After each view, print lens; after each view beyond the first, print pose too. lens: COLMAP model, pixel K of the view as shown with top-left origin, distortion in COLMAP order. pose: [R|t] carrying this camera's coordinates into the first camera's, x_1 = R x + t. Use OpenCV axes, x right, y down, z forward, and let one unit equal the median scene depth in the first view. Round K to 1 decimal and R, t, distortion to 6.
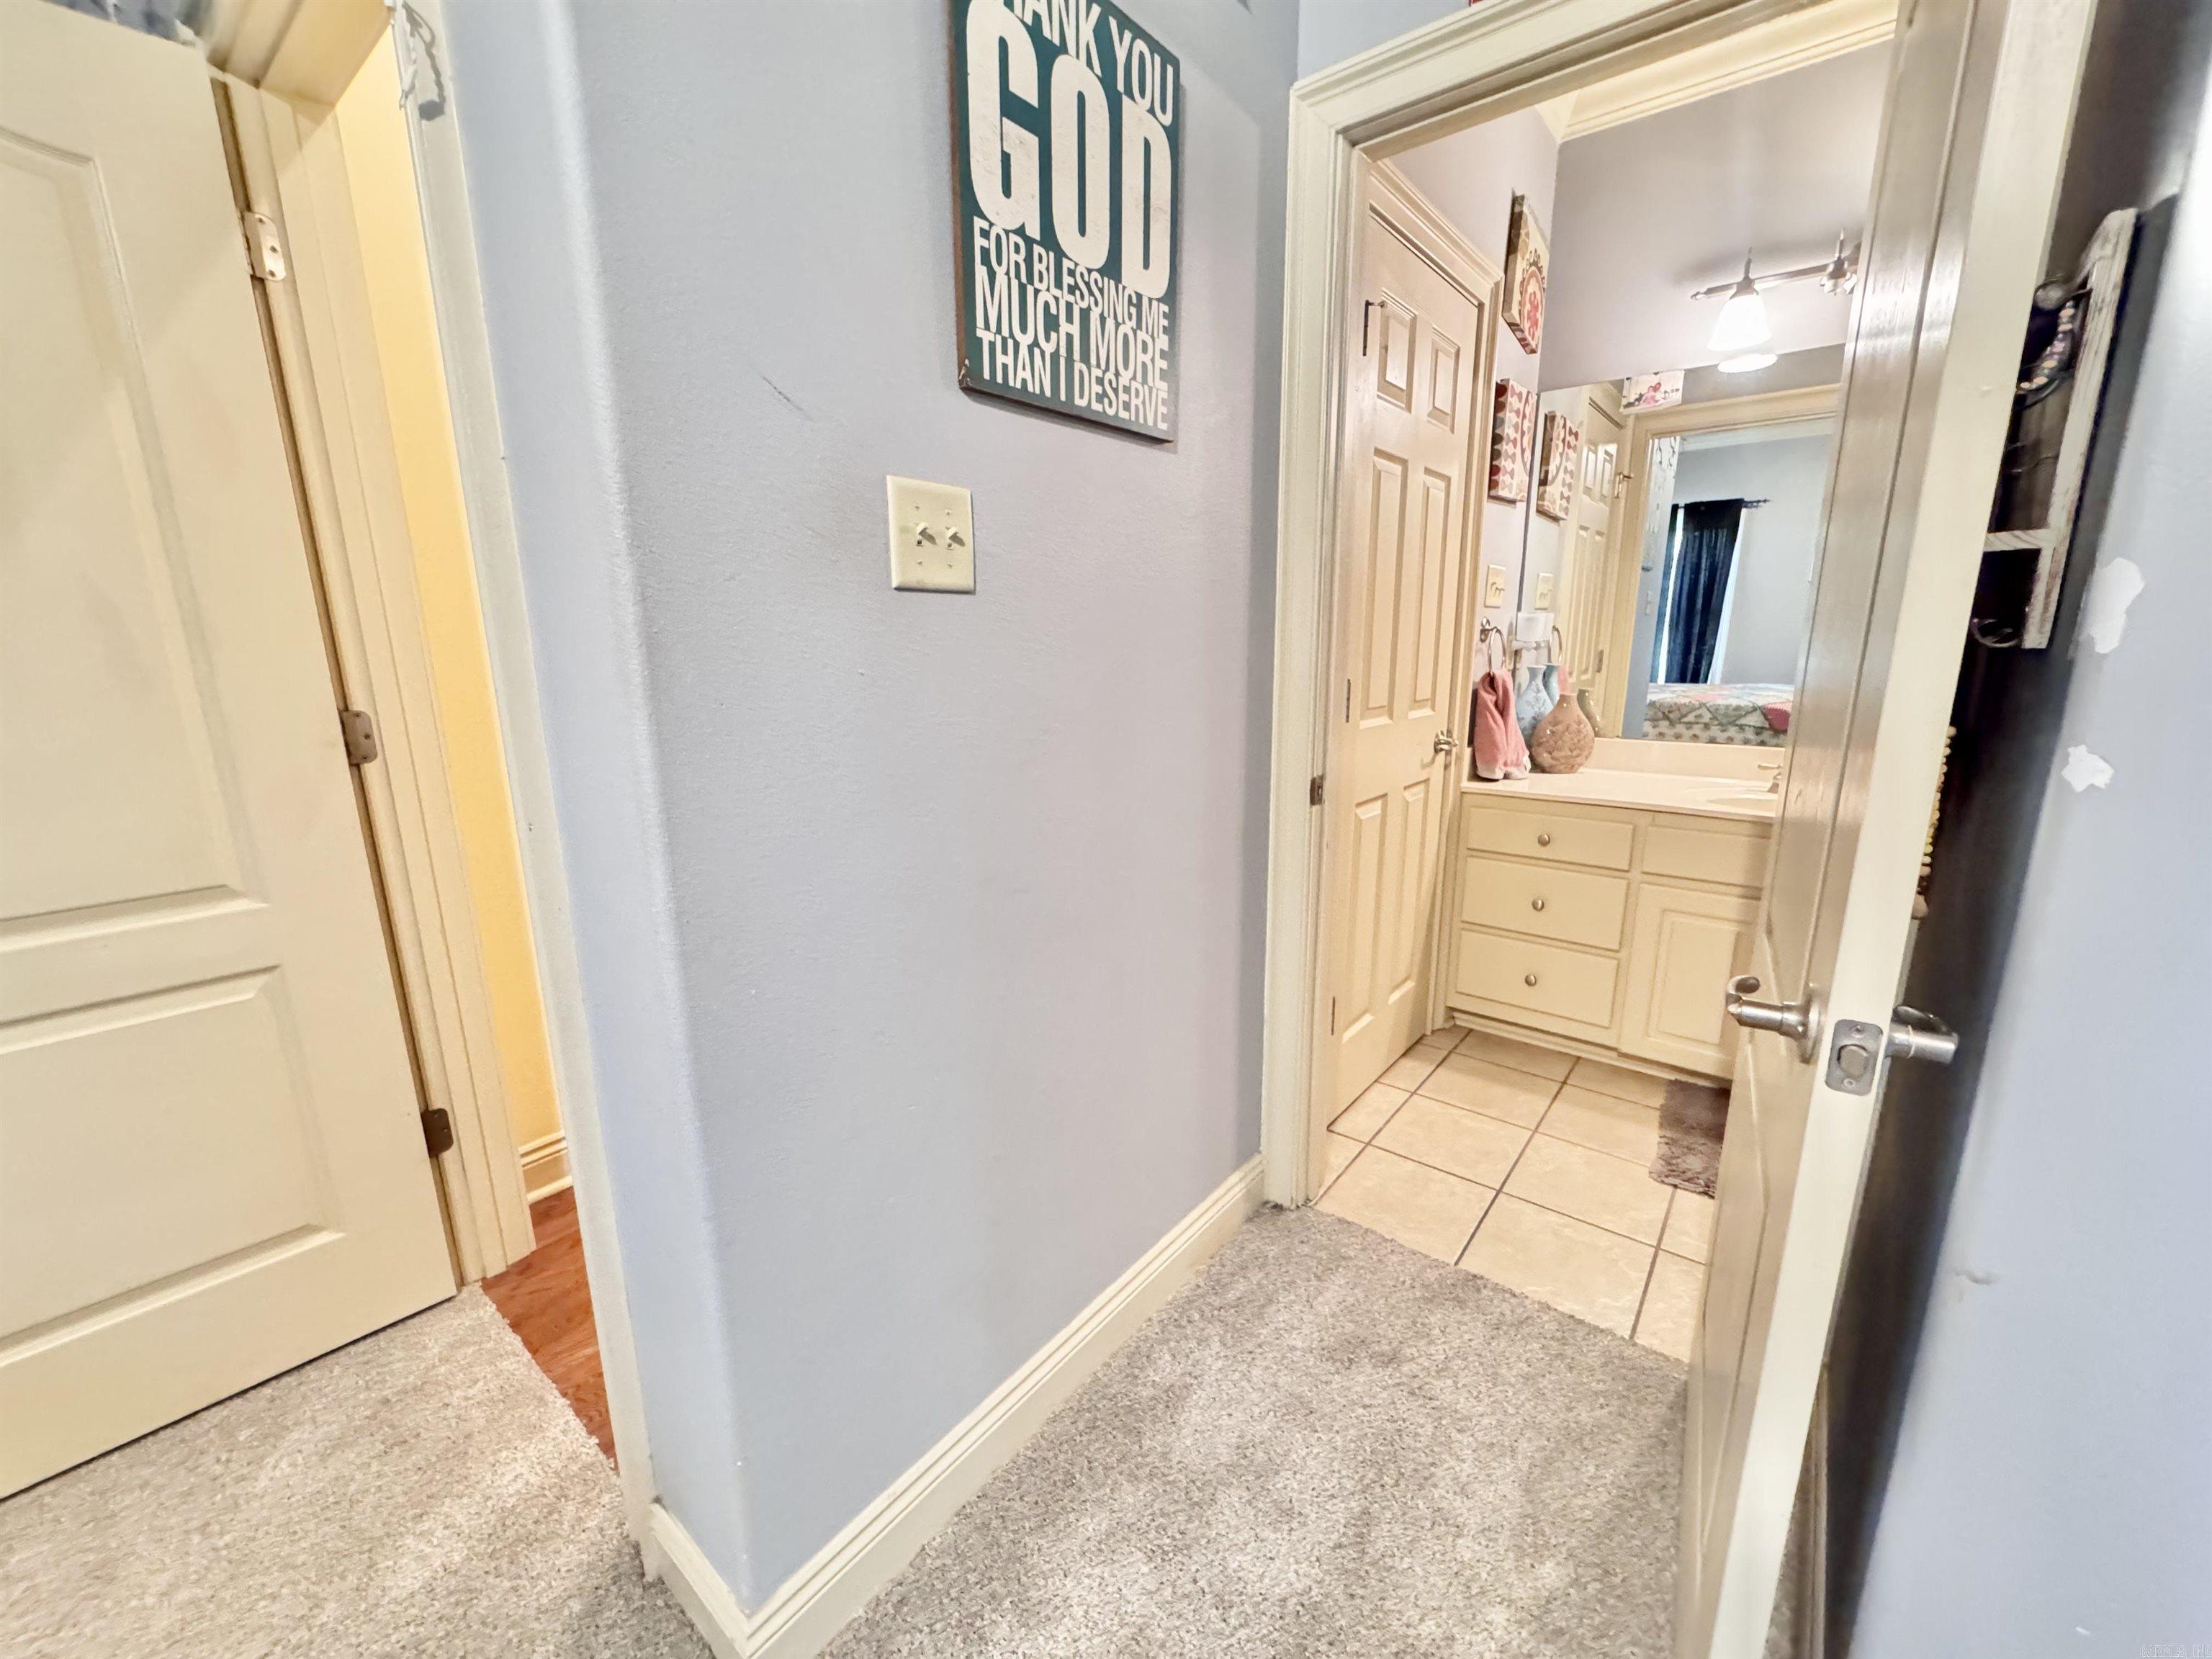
lens RADIAL K [[883.1, 0, 1105.7], [0, 883.1, 827.8], [0, 0, 1]] dist [-0.003482, 0.000218]
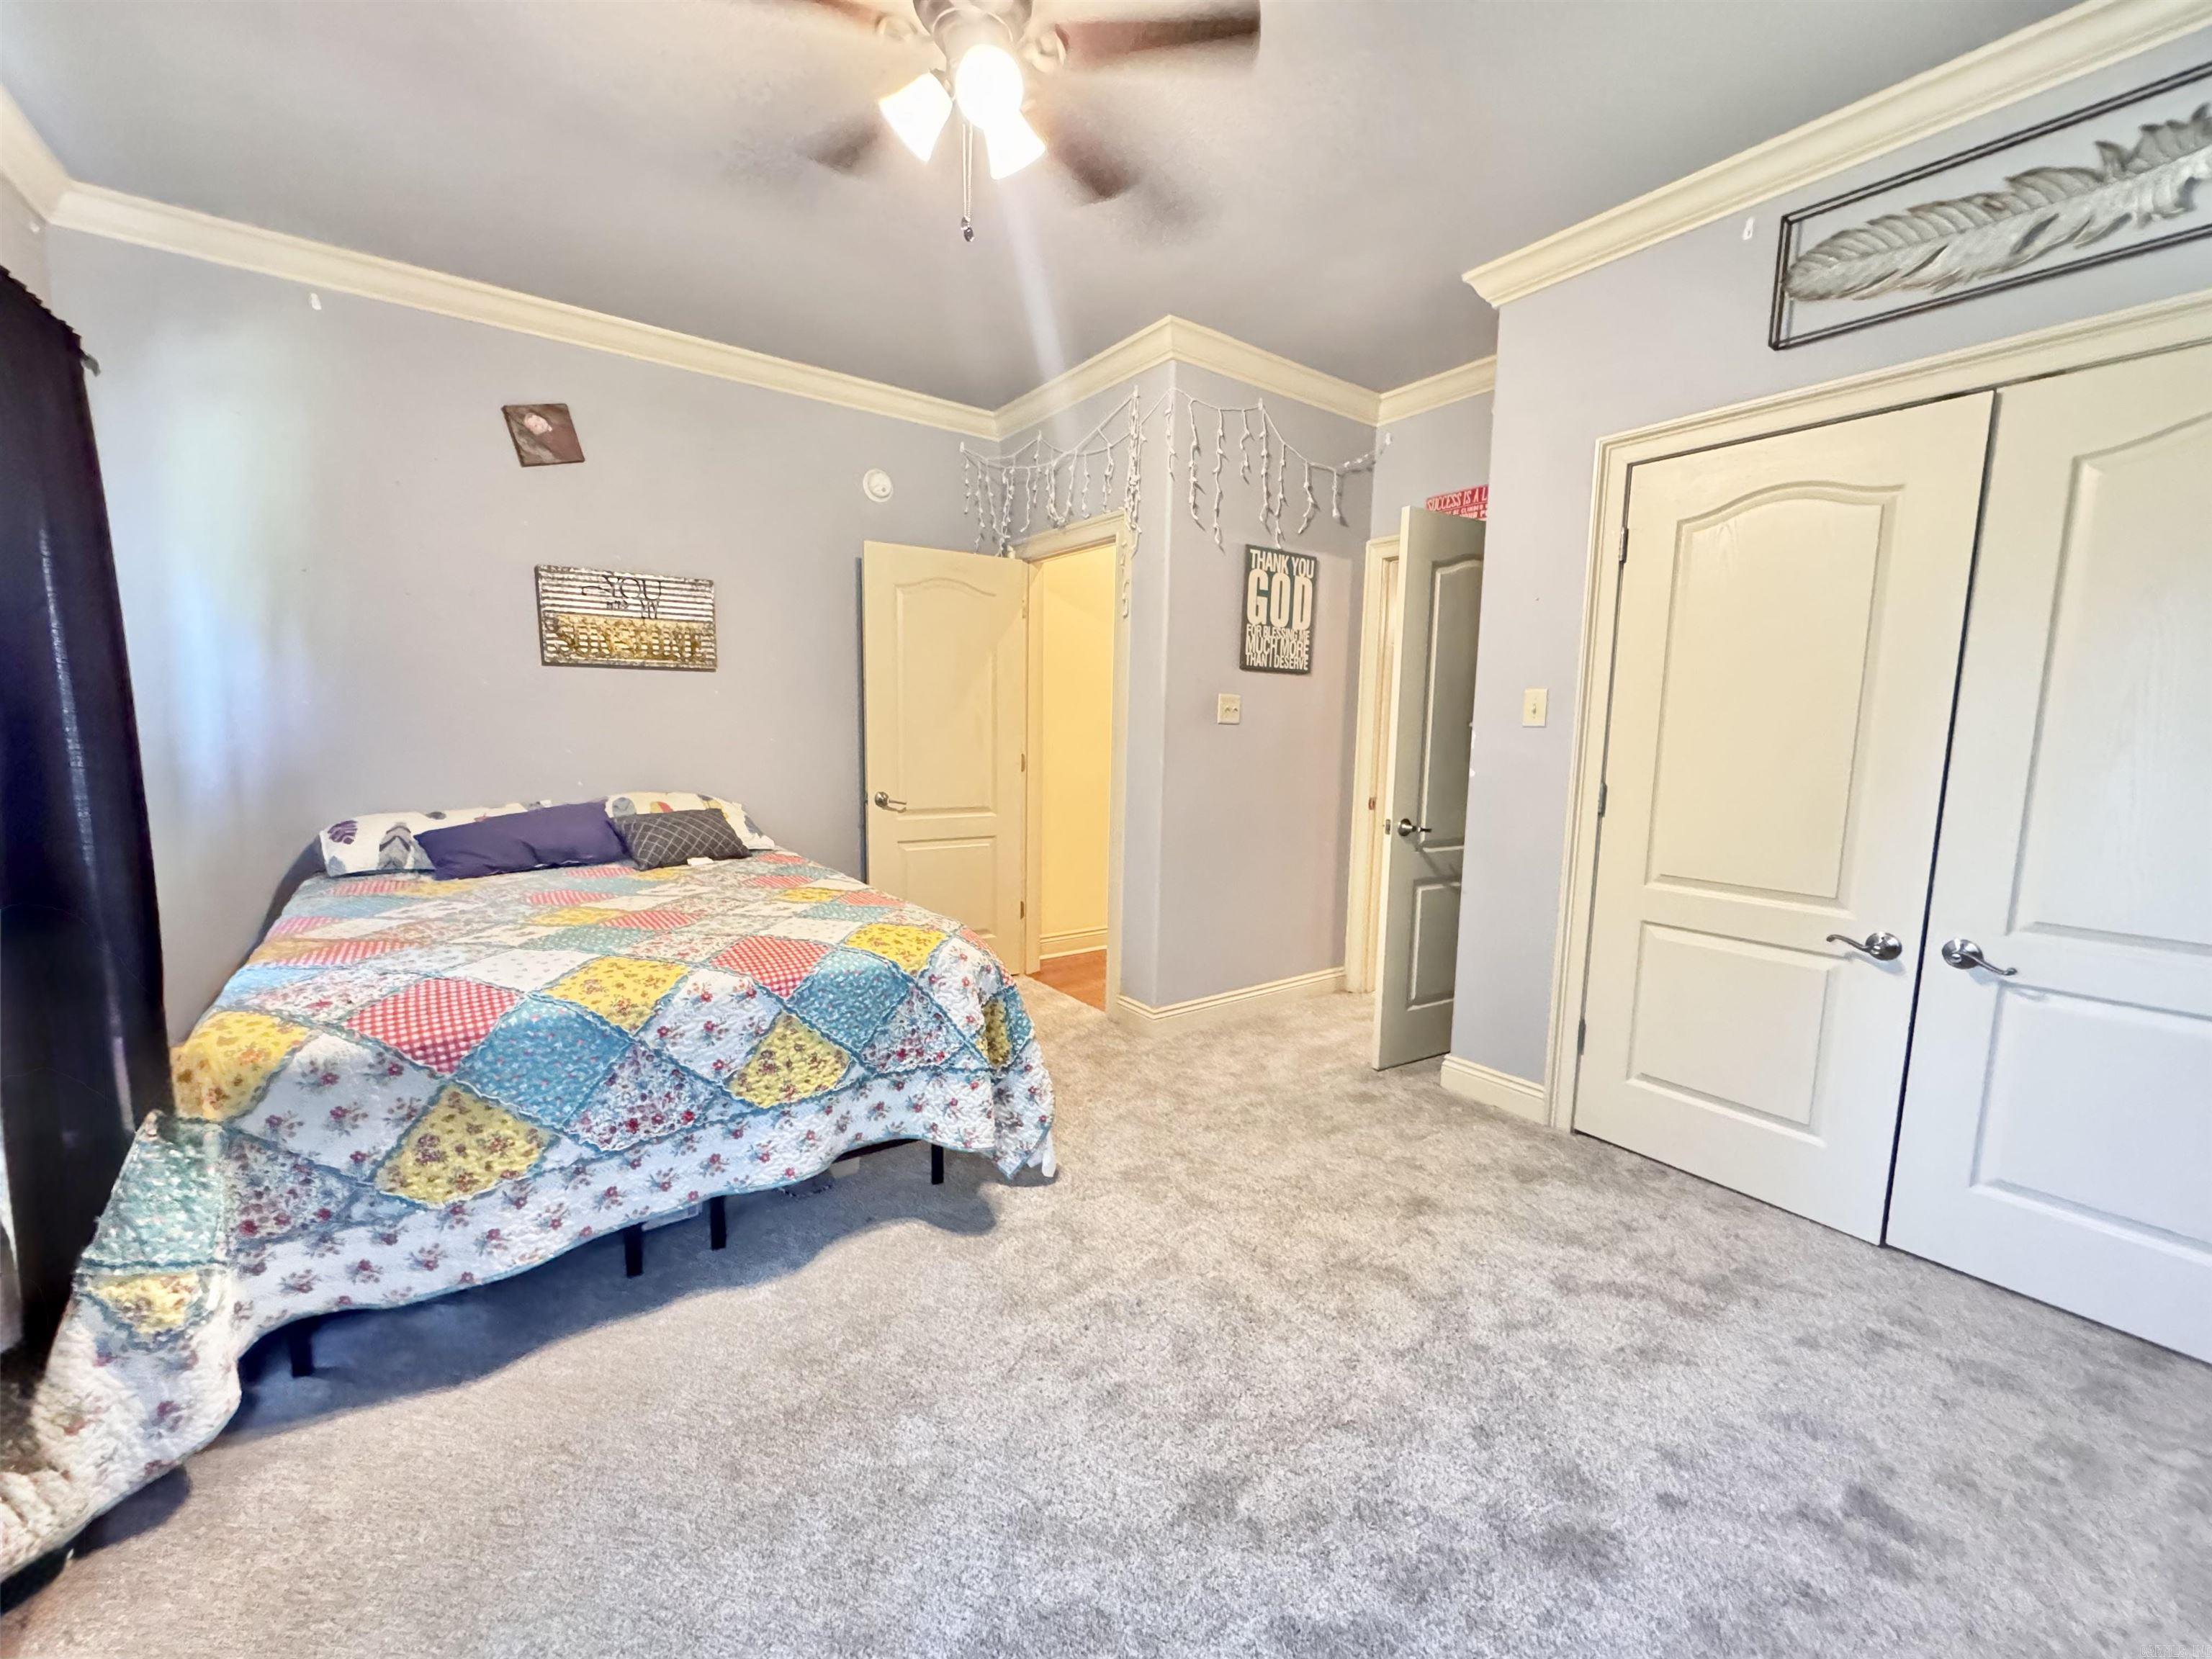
lens RADIAL K [[883.1, 0, 1106.6], [0, 883.1, 832.7], [0, 0, 1]] dist [-0.003482, 0.000218]
pose [[0.965579, 0.063401, -0.252267, 0.237556], [-0.087344, 0.992557, -0.084864, 0.470633], [0.245008, 0.103977, 0.963929, -2.311478]]
